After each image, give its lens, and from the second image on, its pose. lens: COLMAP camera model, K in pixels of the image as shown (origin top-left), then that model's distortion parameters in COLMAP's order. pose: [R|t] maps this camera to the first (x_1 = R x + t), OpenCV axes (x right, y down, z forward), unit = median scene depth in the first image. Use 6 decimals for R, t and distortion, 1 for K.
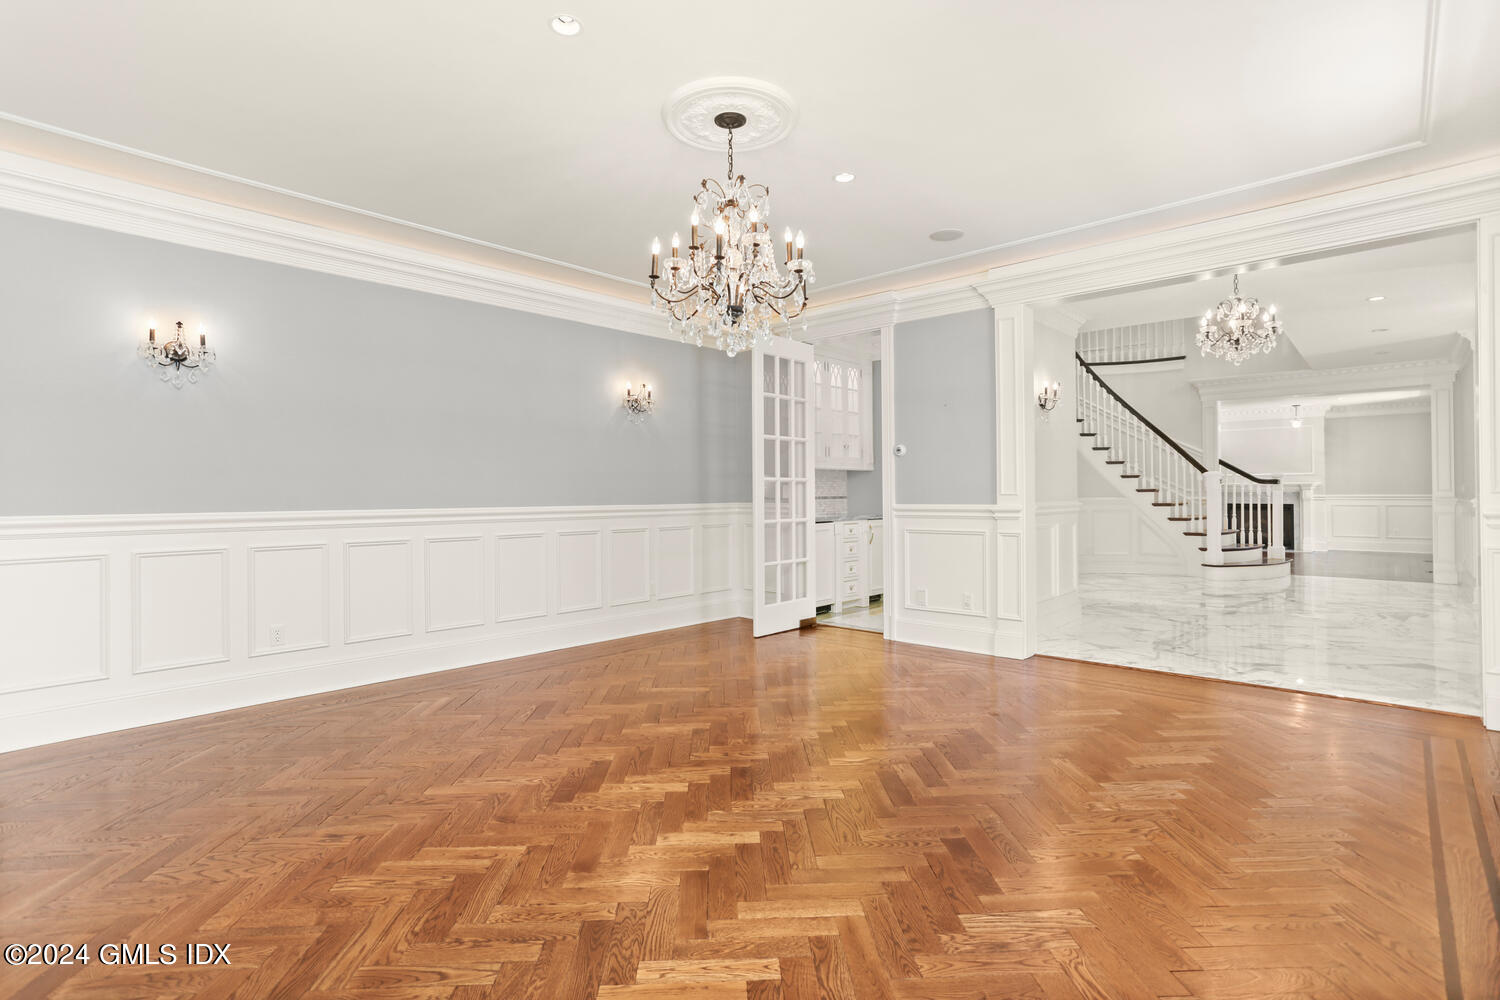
lens RADIAL K [[725.4, 0, 741.9], [0, 725.4, 494.5], [0, 0, 1]] dist [-0.003397, 0.004801]
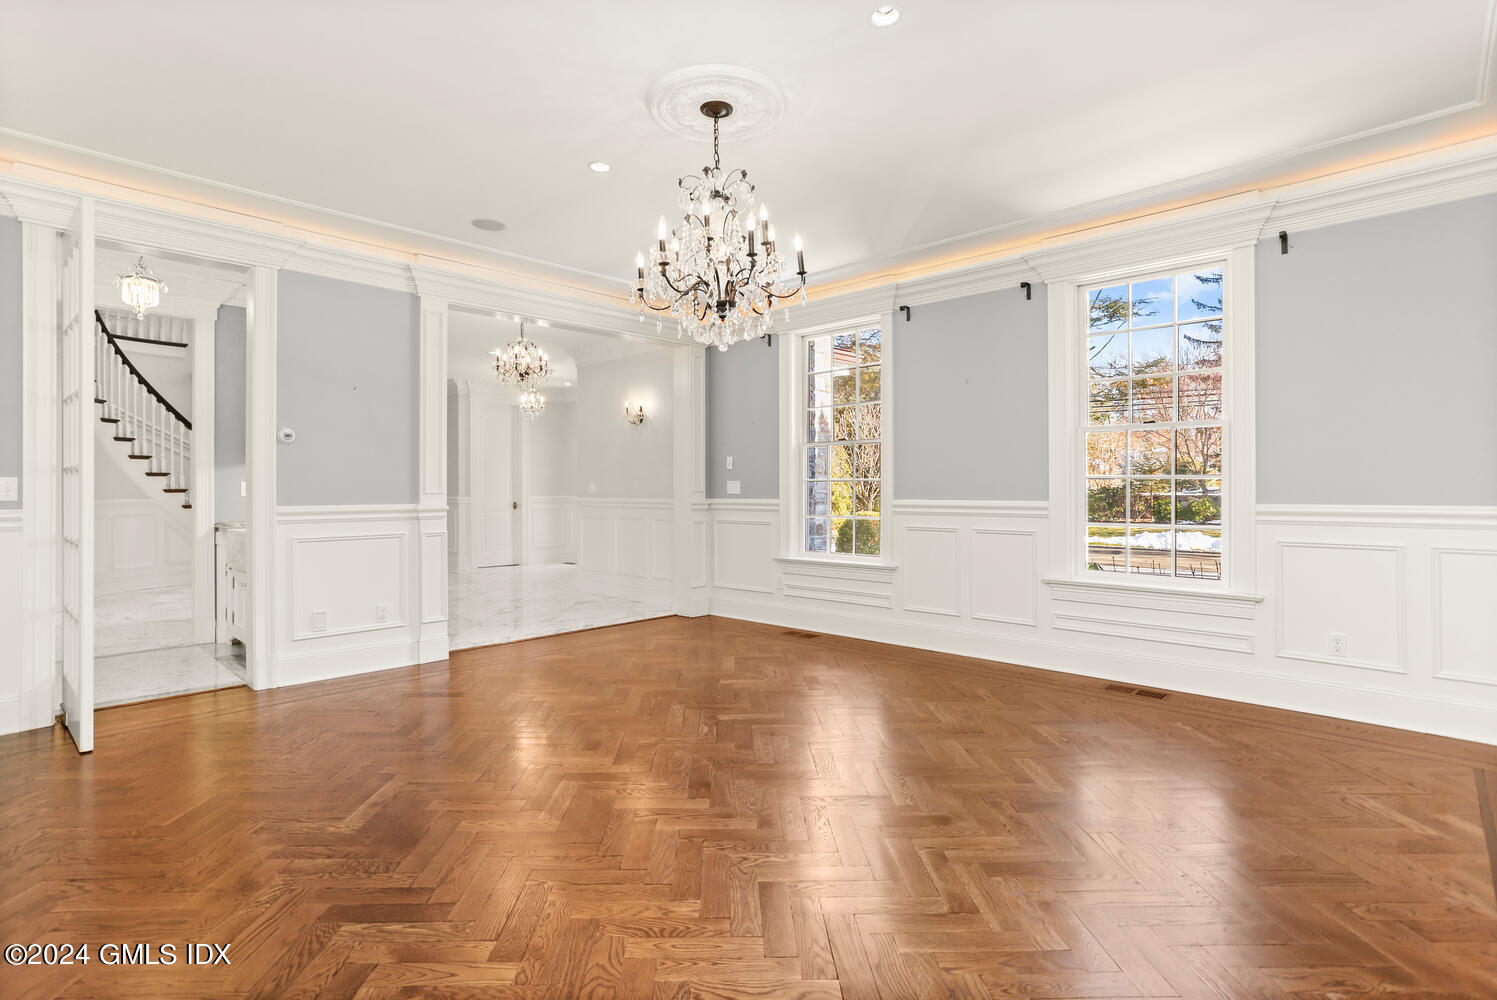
lens RADIAL K [[724.0, 0, 740.4], [0, 724.0, 489.5], [0, 0, 1]] dist [-0.003397, 0.004801]
pose [[0.052999, 0.003817, 0.998587, -0.519157], [0.005851, 0.999974, -0.004133, 0.001337], [-0.998577, 0.006062, 0.052976, 0.485769]]
